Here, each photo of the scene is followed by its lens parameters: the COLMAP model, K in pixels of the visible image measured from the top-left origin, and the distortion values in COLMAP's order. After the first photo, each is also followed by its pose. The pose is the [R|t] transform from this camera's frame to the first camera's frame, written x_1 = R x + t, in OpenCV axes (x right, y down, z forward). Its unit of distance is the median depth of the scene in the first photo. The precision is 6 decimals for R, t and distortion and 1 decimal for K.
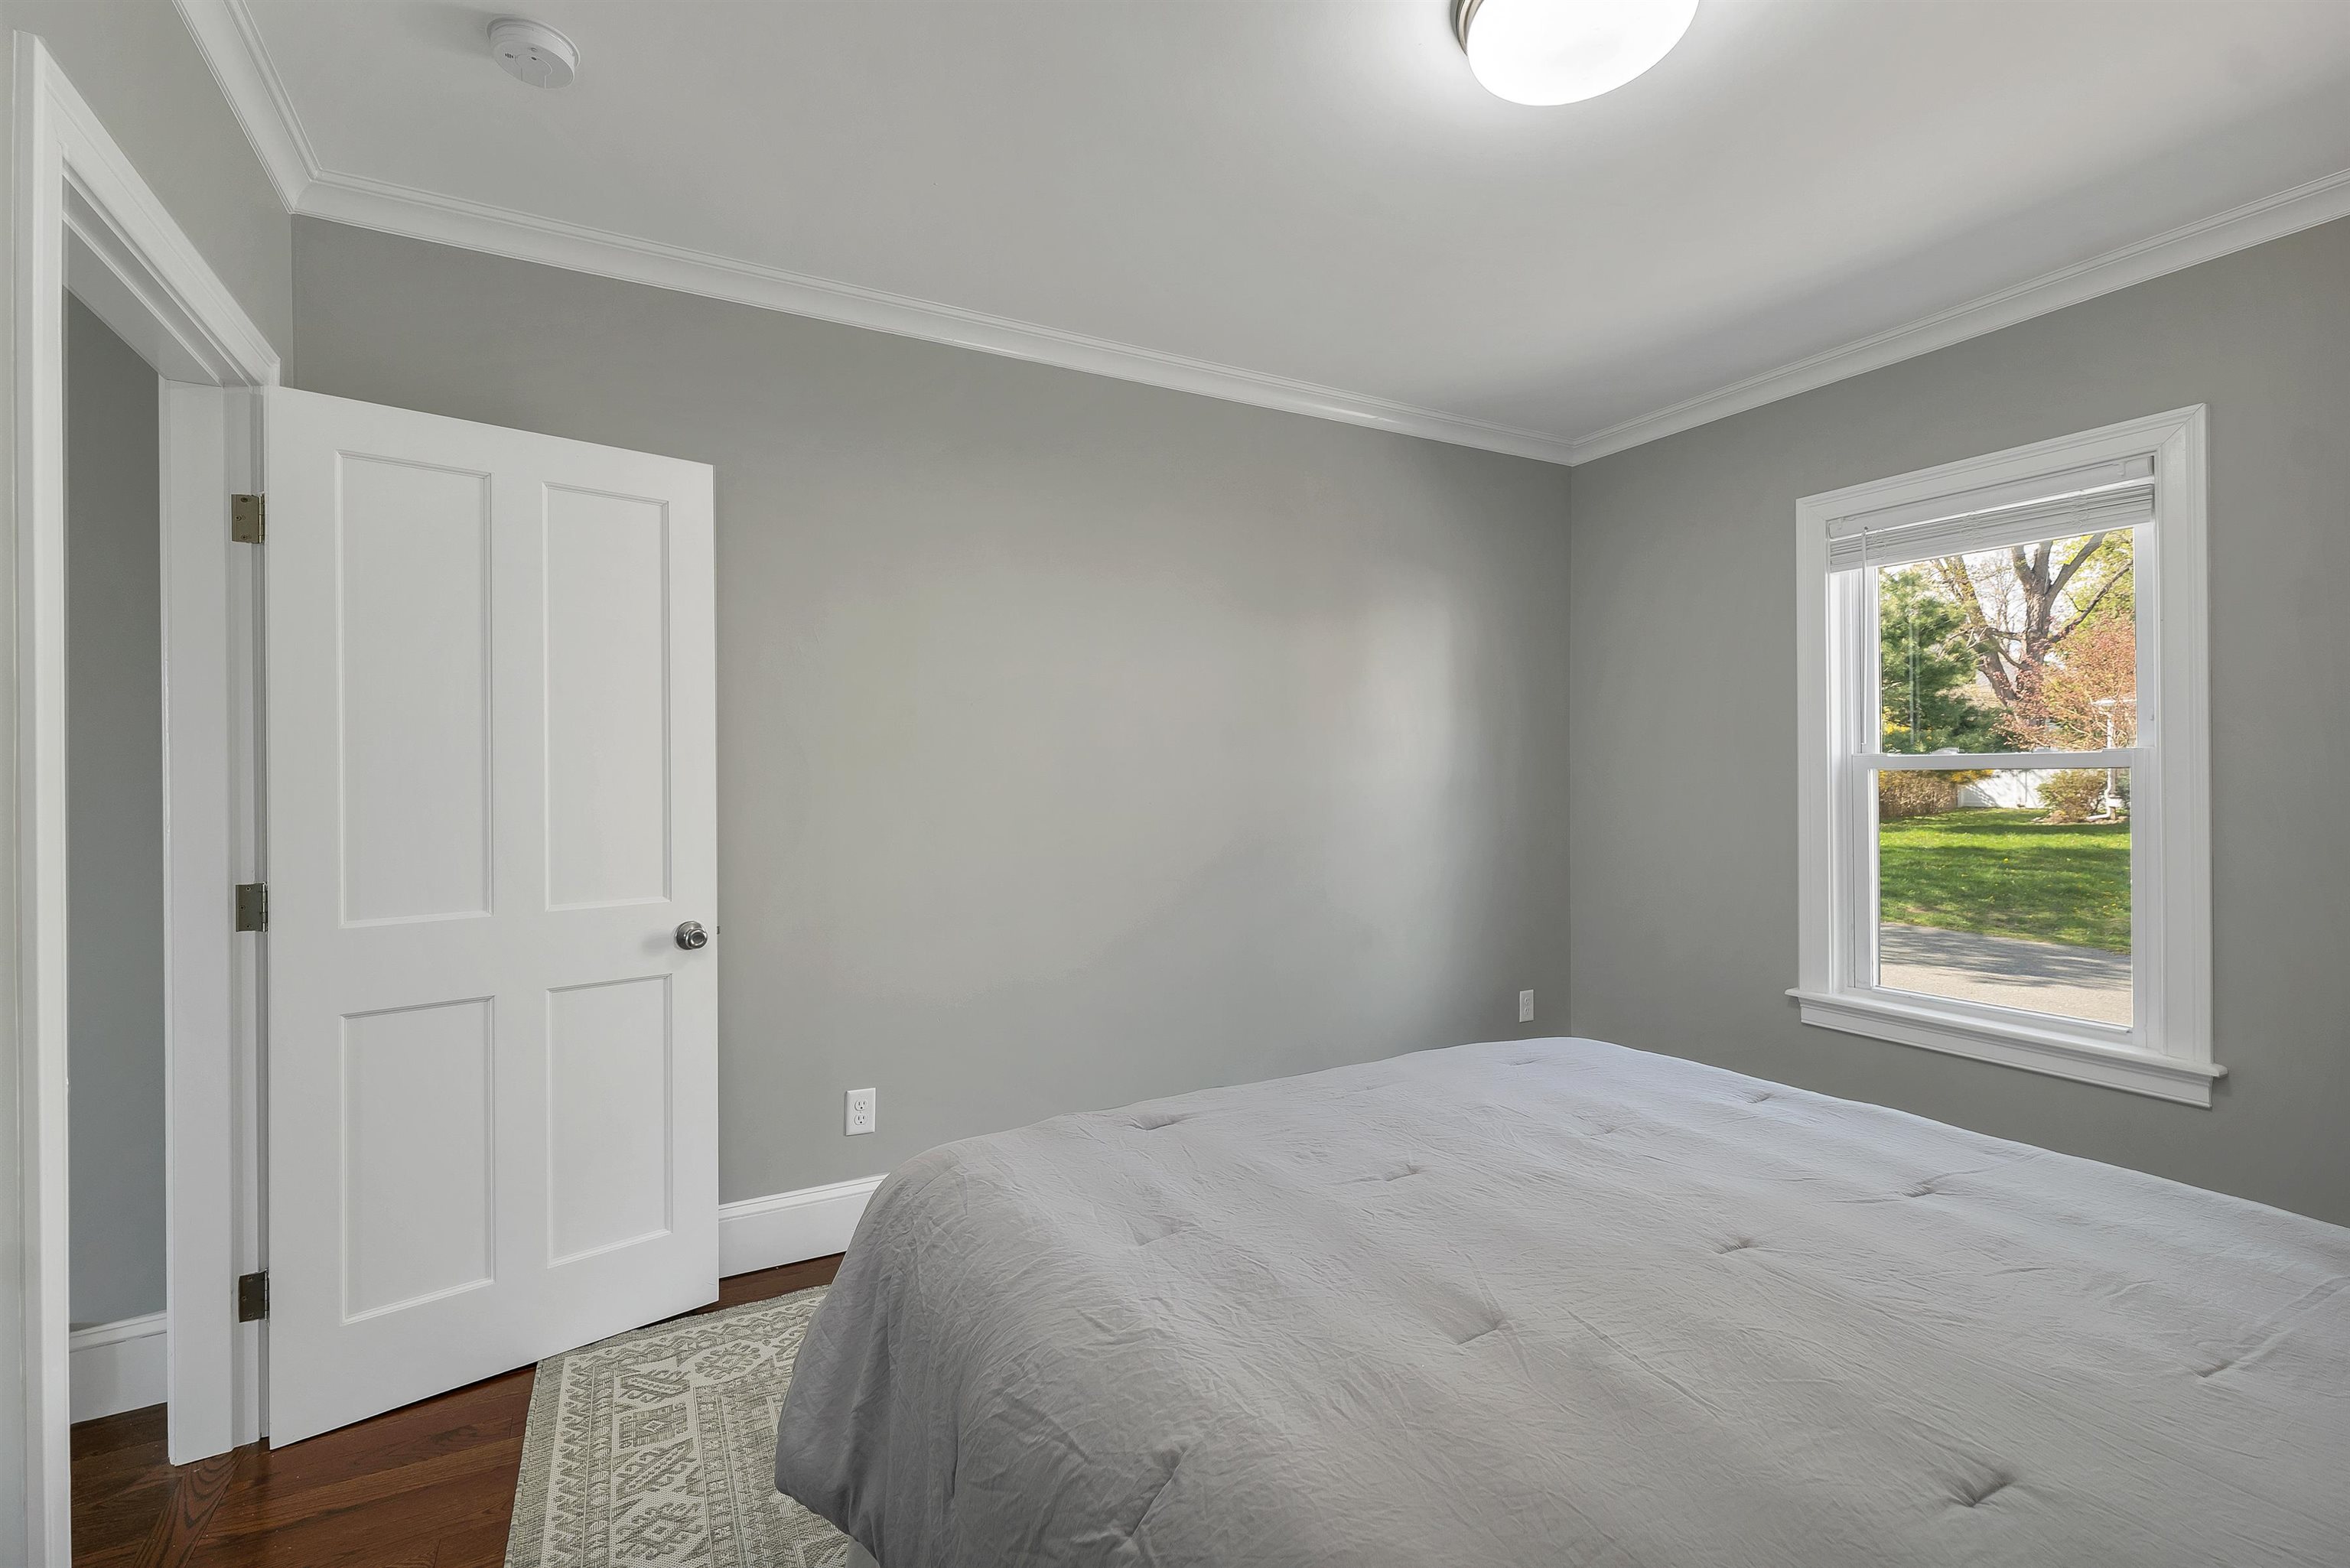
lens RADIAL K [[1001.3, 0, 1168.5], [0, 1001.3, 780.3], [0, 0, 1]] dist [0.019032, -0.012163]
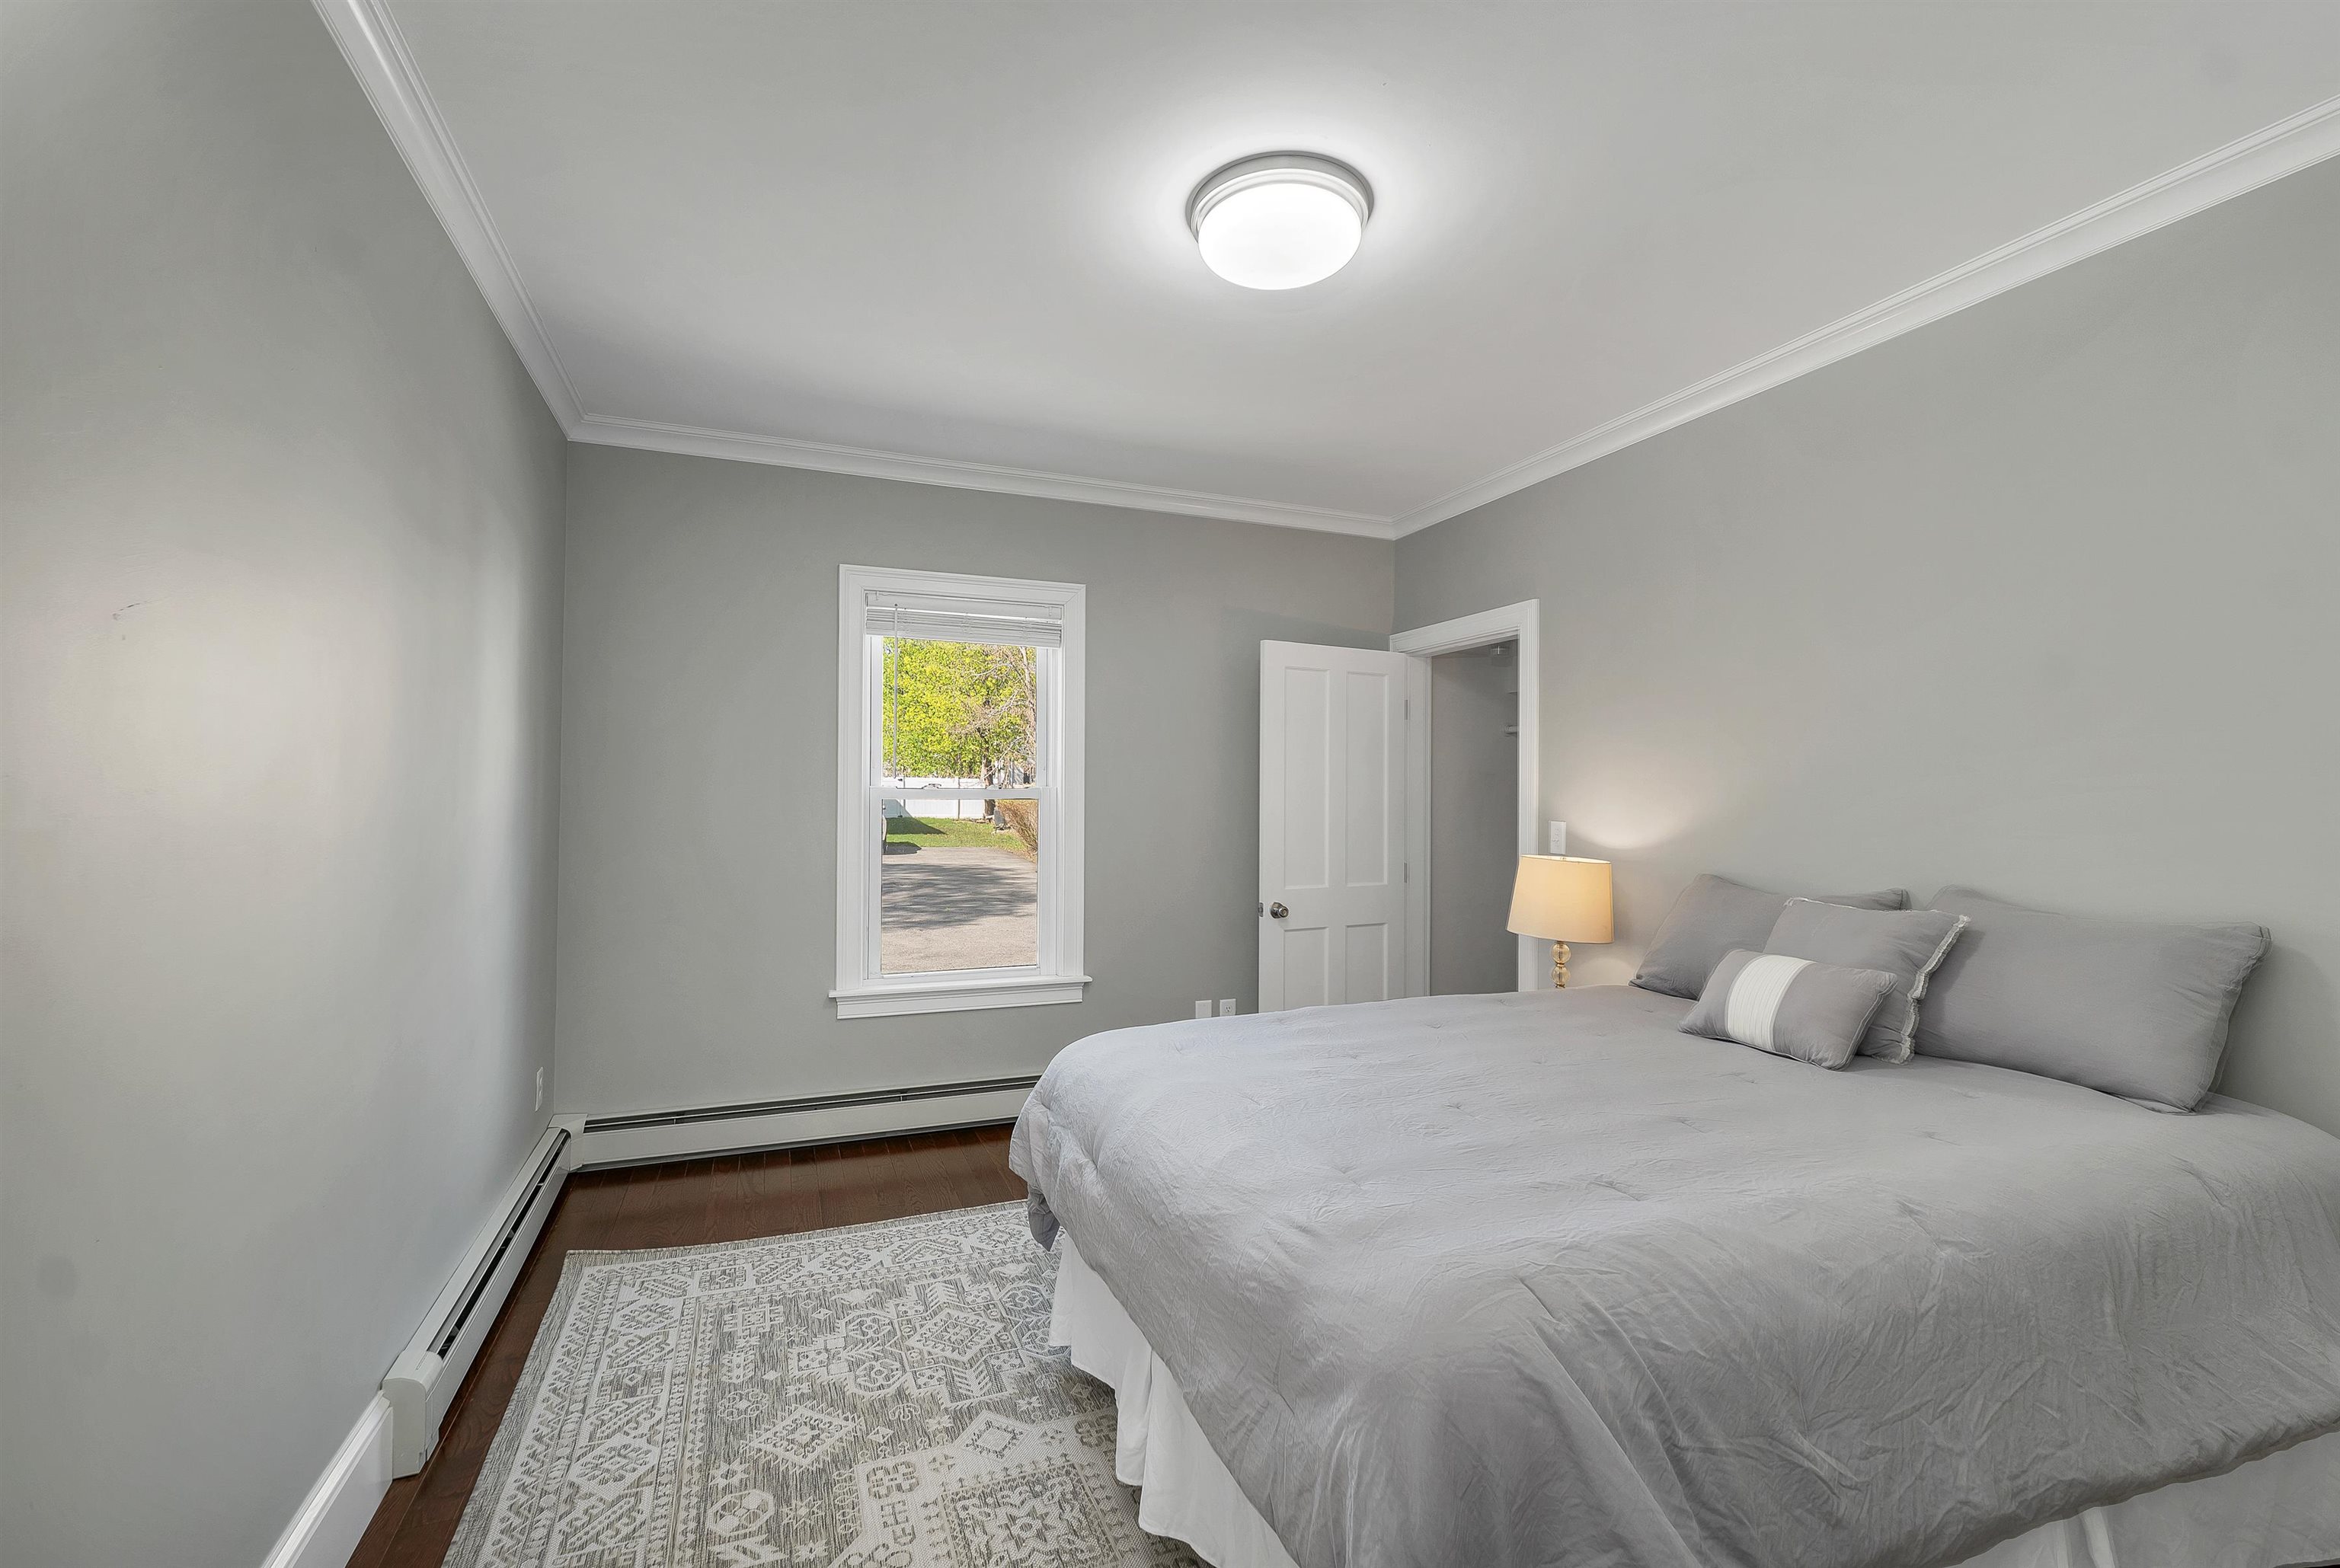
lens RADIAL K [[981.3, 0, 1163.2], [0, 981.3, 798.7], [0, 0, 1]] dist [0.001042, 0.000058]
pose [[0.141993, 0.005817, 0.989851, -0.448389], [-0.000627, 0.999983, -0.005786, -0.004448], [-0.989867, 0.000201, 0.141994, 0.490090]]
